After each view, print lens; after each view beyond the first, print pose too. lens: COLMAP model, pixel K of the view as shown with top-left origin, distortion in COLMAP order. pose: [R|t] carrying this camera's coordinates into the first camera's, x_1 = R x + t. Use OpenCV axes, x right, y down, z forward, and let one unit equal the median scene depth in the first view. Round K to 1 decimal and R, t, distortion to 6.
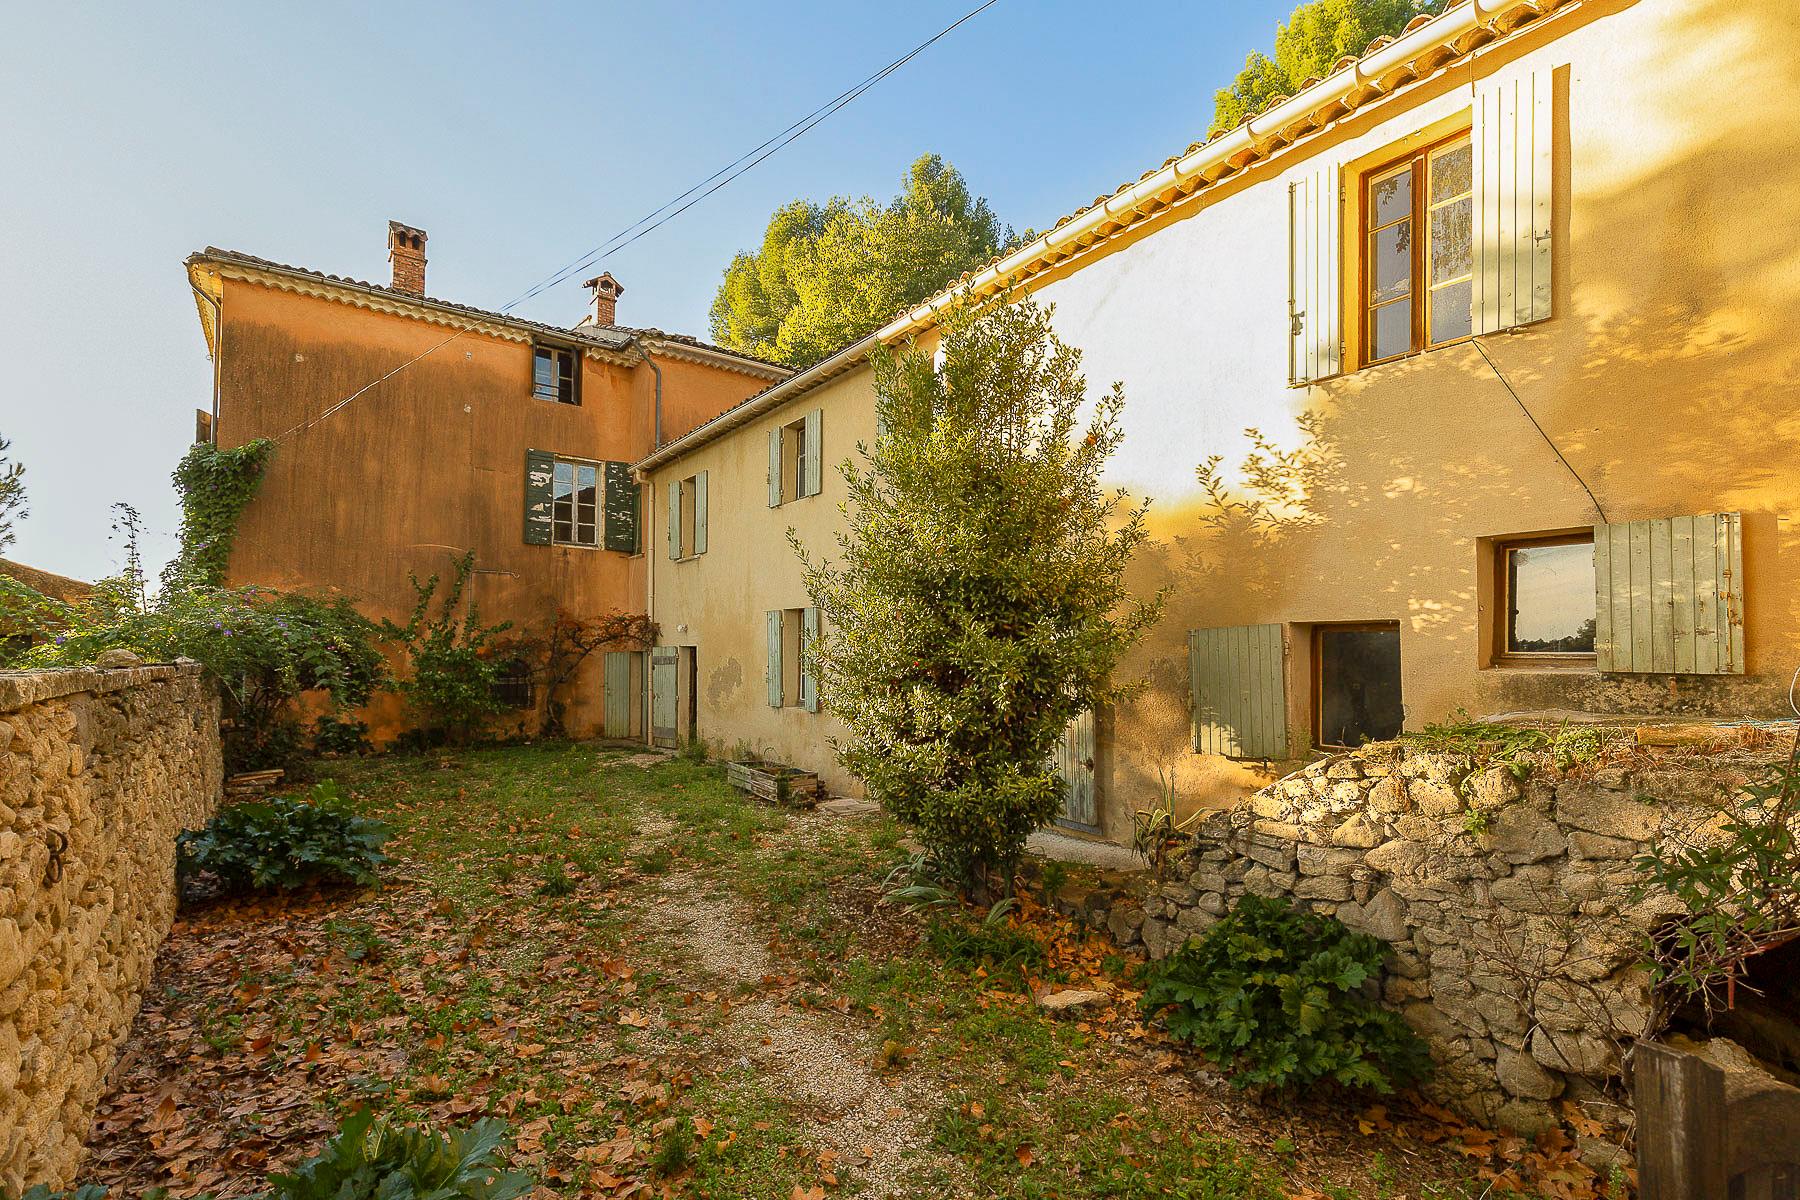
lens RADIAL K [[823.9, 0, 901.6], [0, 823.9, 642.3], [0, 0, 1]] dist [-0.000020, -0.000583]
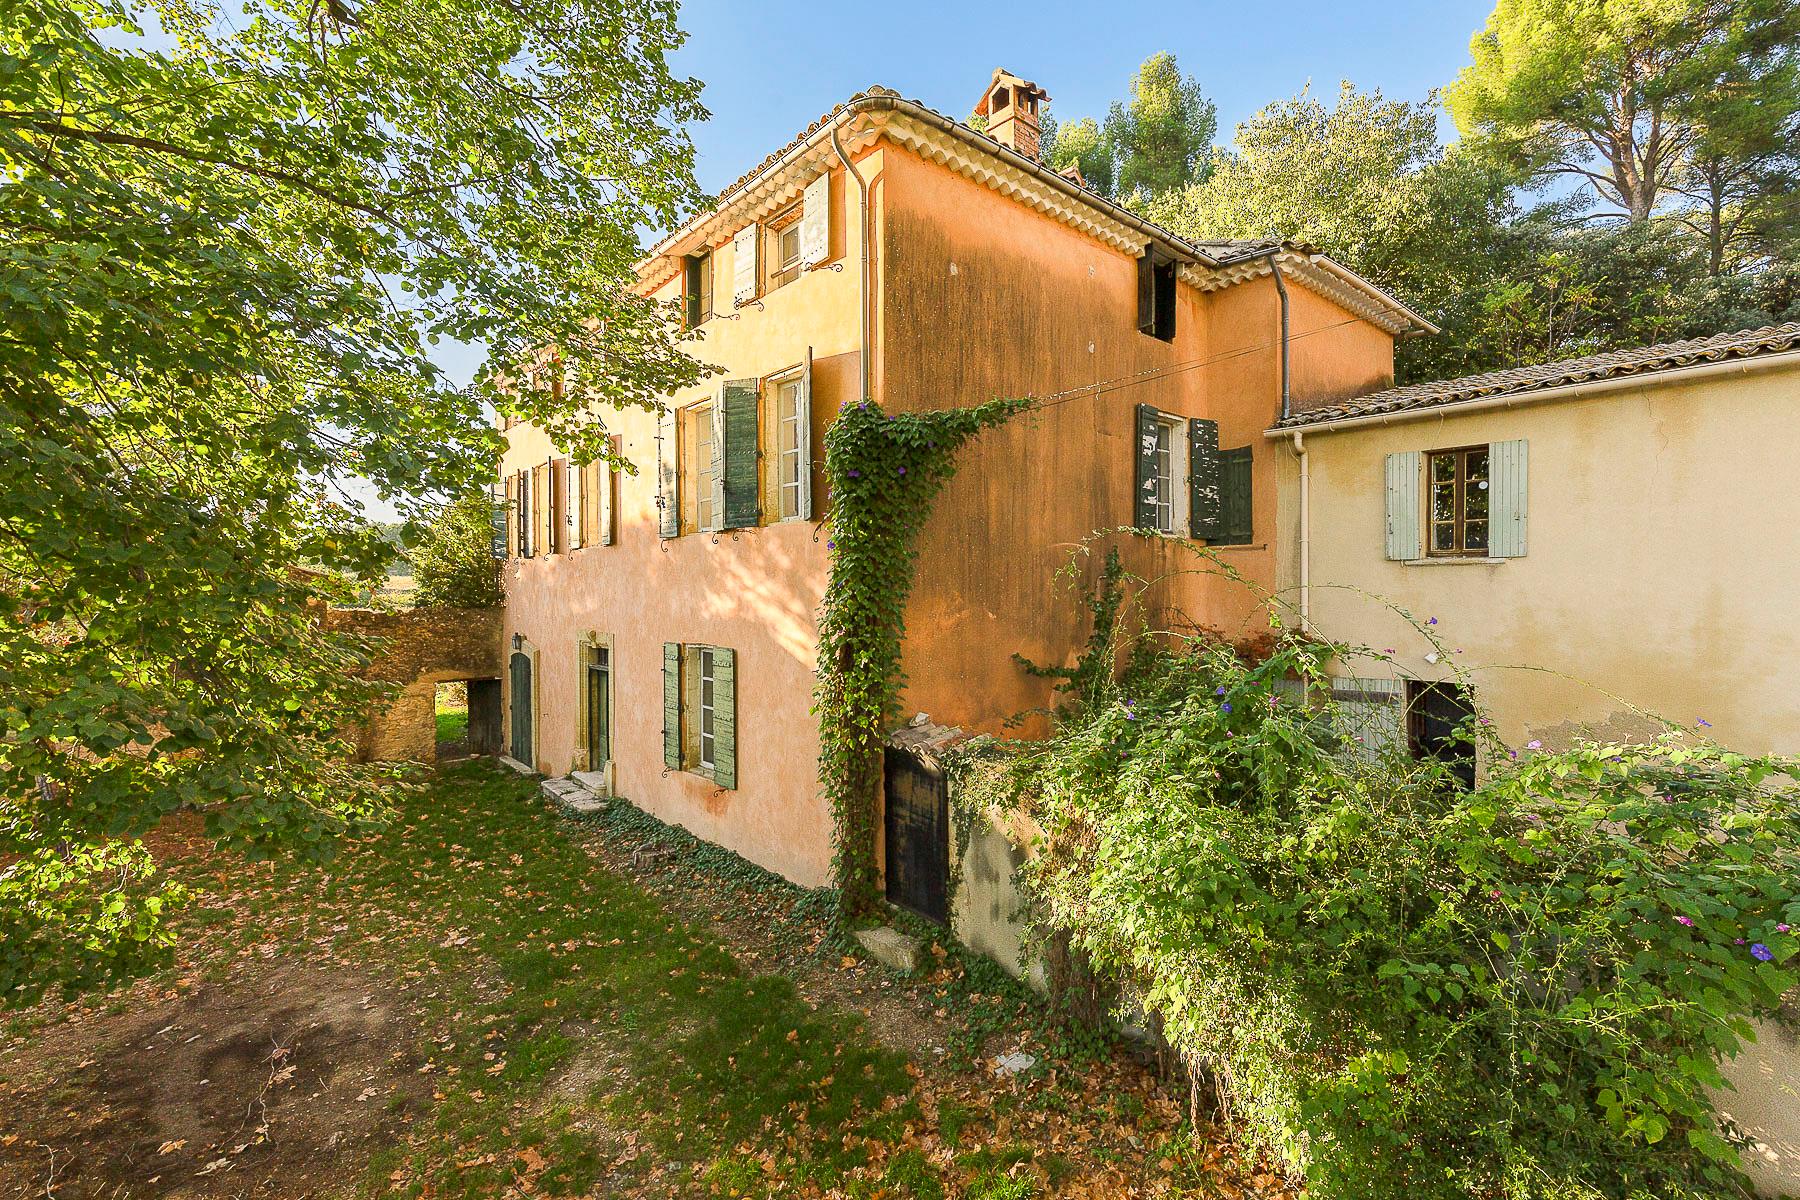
lens RADIAL K [[806.0, 0, 906.4], [0, 806.0, 600.9], [0, 0, 1]] dist [0.002776, -0.000121]
pose [[0.997067, -0.015943, 0.074850, -0.733647], [0.013285, 0.999268, 0.035871, -0.092465], [-0.075367, -0.034772, 0.996549, 0.312864]]
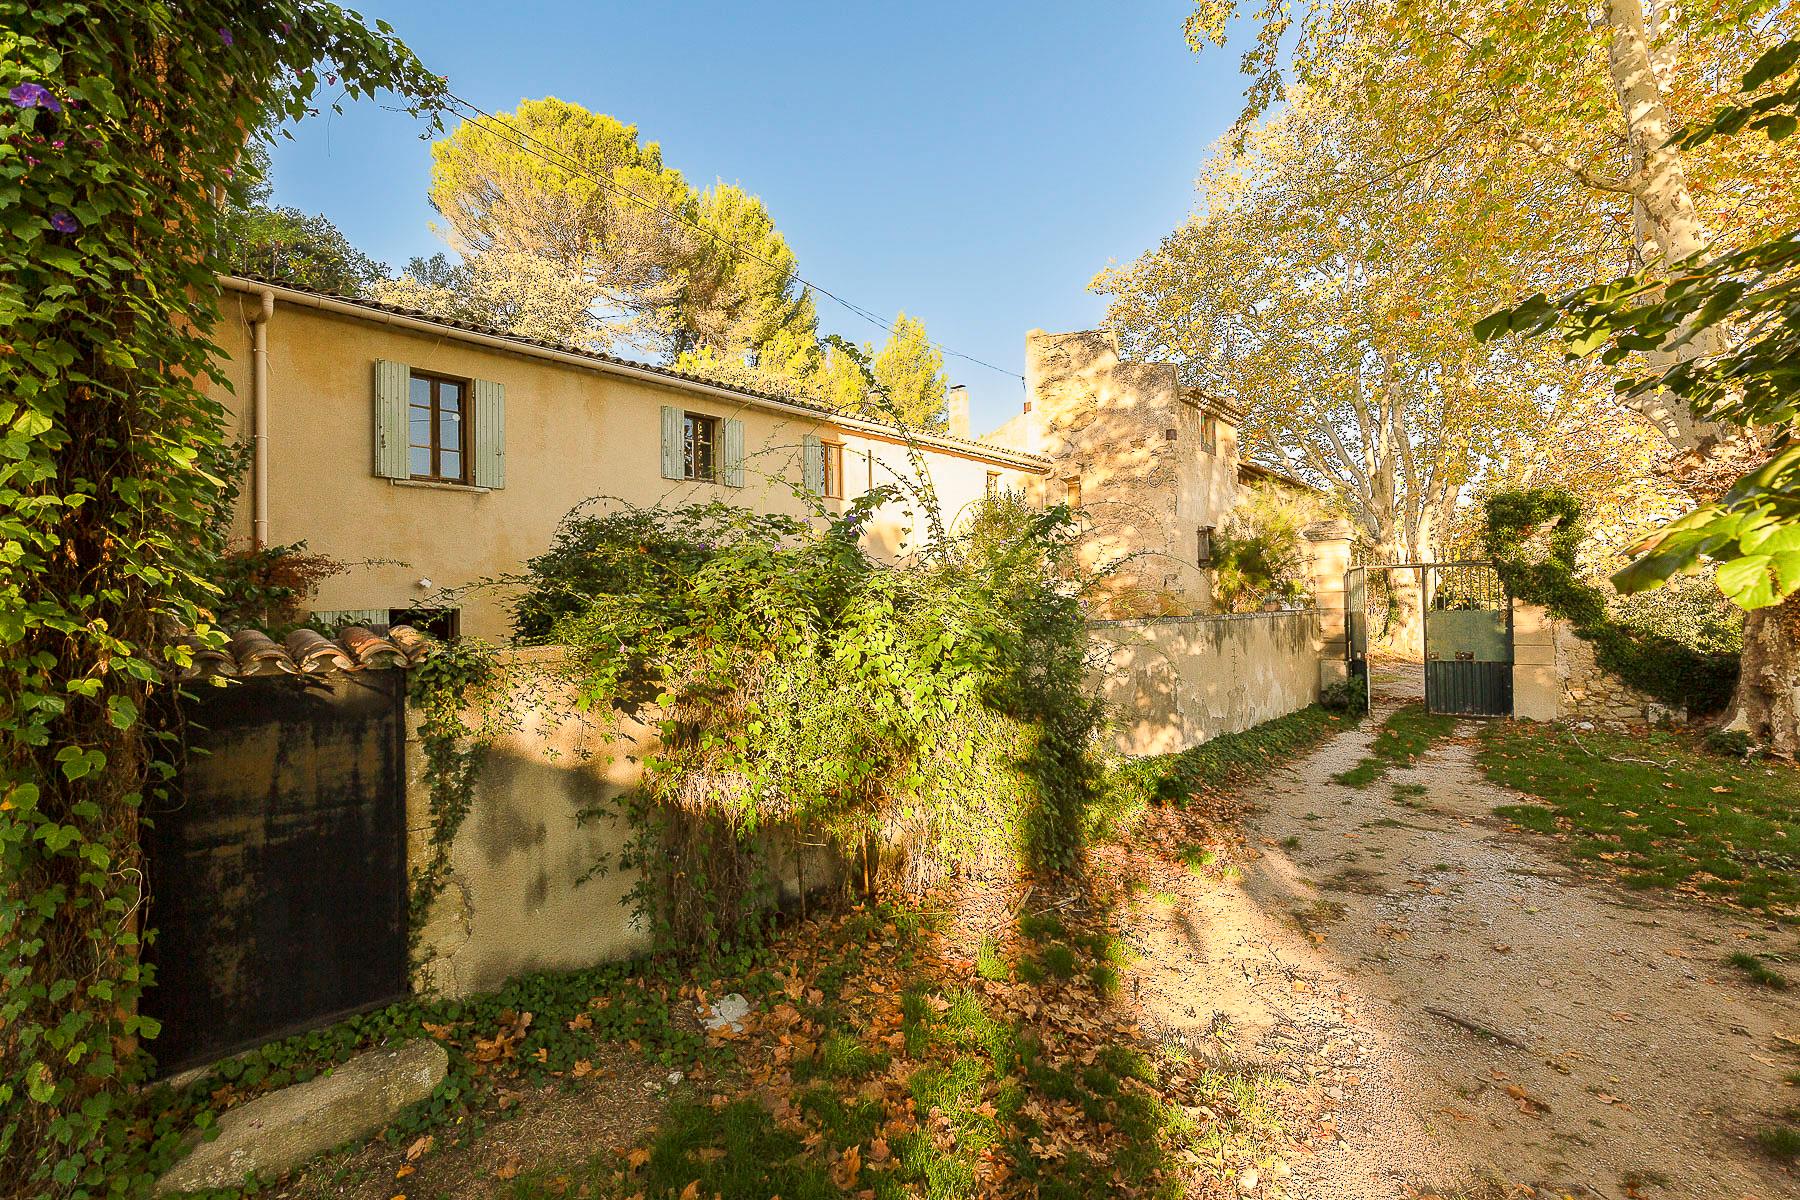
lens RADIAL K [[806.0, 0, 906.4], [0, 806.0, 600.9], [0, 0, 1]] dist [0.002776, -0.000121]
pose [[-0.189275, 0.006629, 0.981902, -0.954654], [-0.002563, 0.999970, -0.007245, 0.001699], [-0.981921, -0.003888, -0.189252, 0.688303]]
